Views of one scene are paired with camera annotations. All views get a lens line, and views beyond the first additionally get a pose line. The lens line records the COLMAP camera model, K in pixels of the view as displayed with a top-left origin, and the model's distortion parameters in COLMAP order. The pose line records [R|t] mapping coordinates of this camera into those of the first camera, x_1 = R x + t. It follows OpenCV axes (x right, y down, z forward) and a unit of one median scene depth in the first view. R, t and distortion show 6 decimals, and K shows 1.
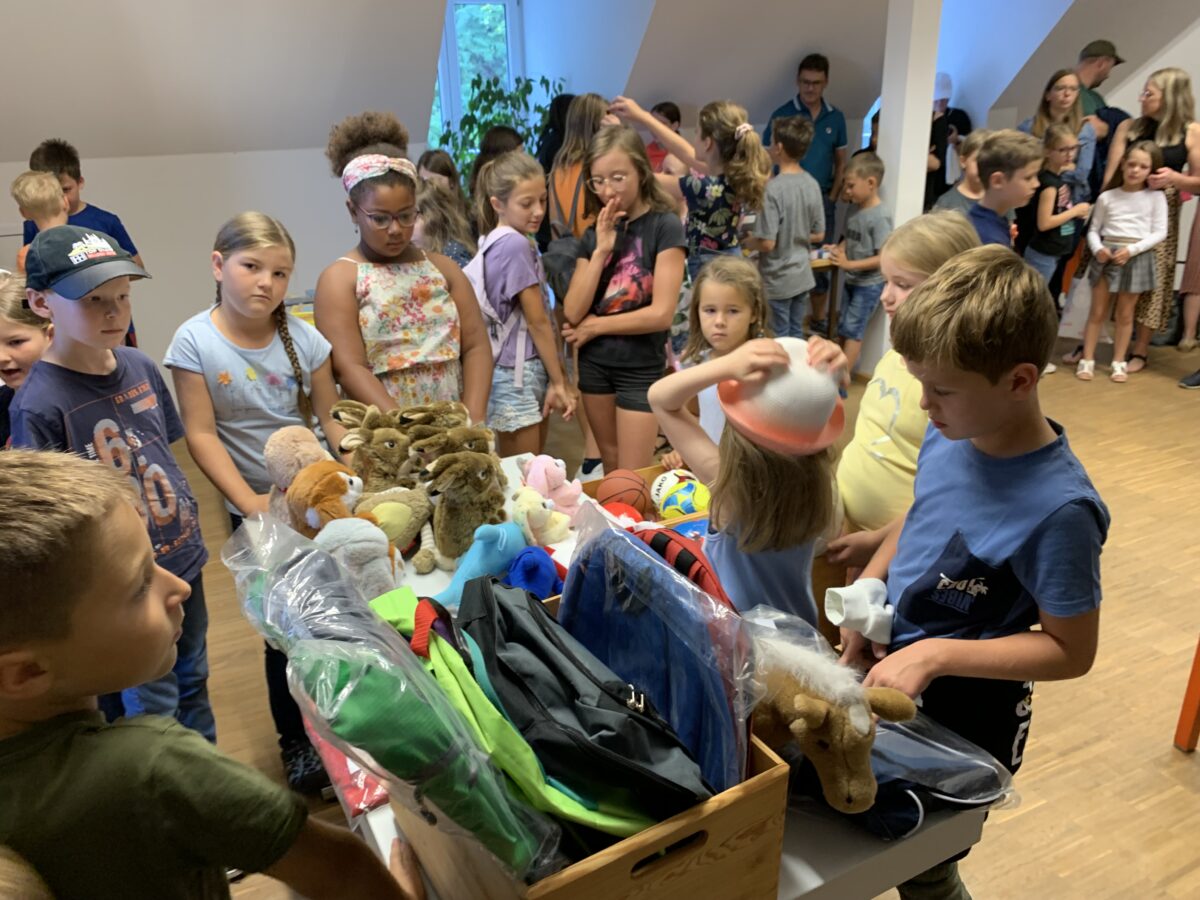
lens RADIAL K [[904.4, 0, 606.7], [0, 904.4, 448.7], [0, 0, 1]] dist [0.040108, -0.049340]
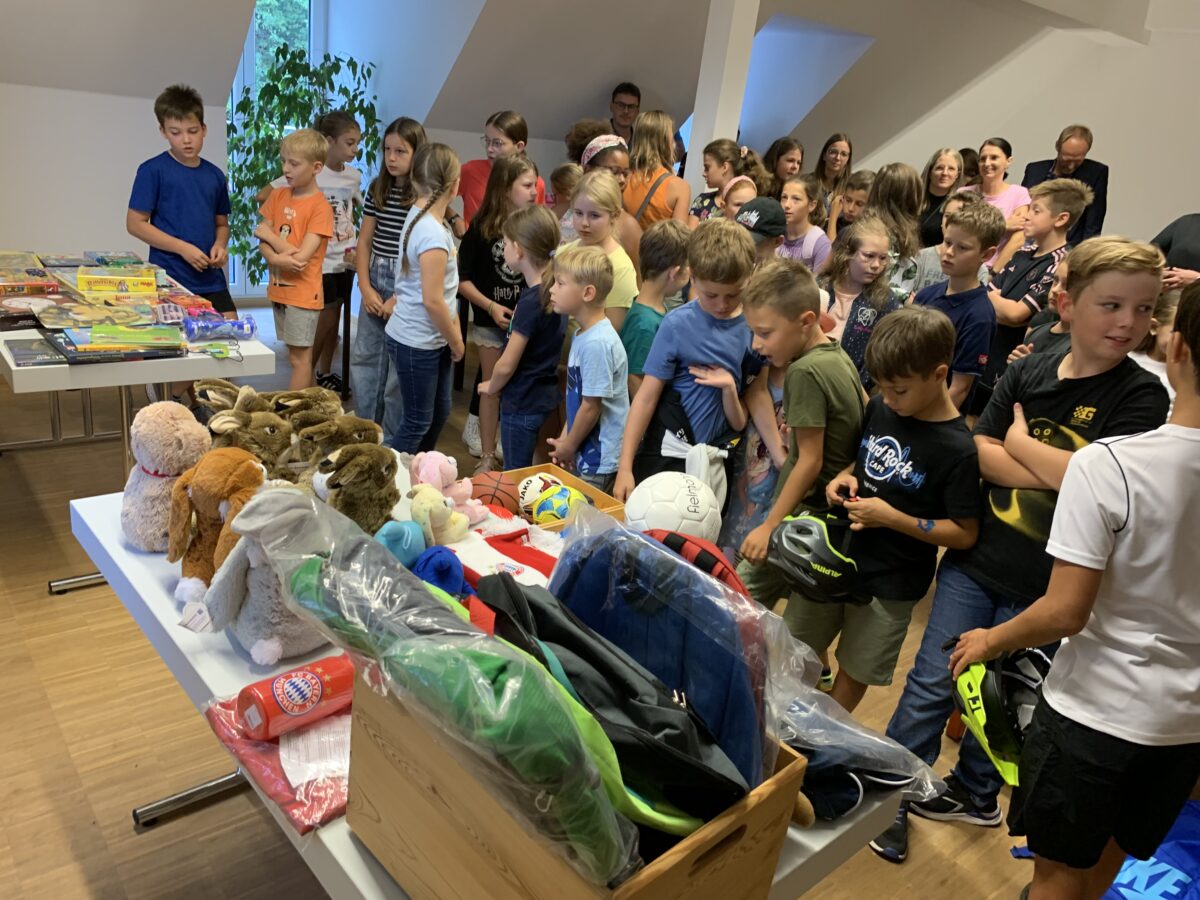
lens RADIAL K [[904.4, 0, 592.7], [0, 904.4, 446.8], [0, 0, 1]] dist [0.040108, -0.049340]
pose [[0.960098, 0.060144, 0.273122, -0.186313], [-0.056704, 0.998181, -0.020477, 0.013084], [-0.273856, 0.004173, 0.961762, 0.030682]]
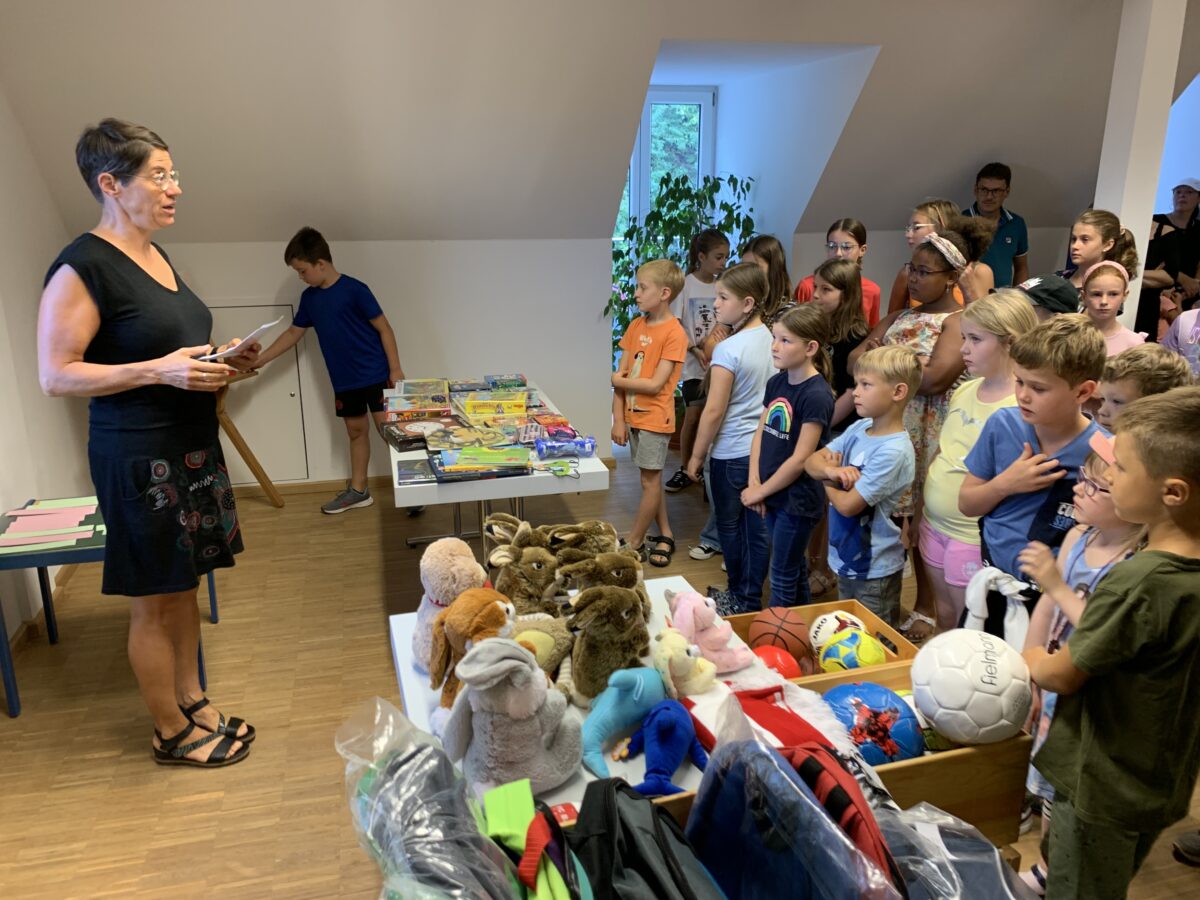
lens RADIAL K [[904.4, 0, 607.0], [0, 904.4, 433.9], [0, 0, 1]] dist [0.040108, -0.049340]
pose [[0.980261, 0.079779, -0.180898, -0.000318], [-0.096350, 0.991734, -0.084735, -0.074302], [0.172643, 0.100492, 0.979845, 0.044660]]
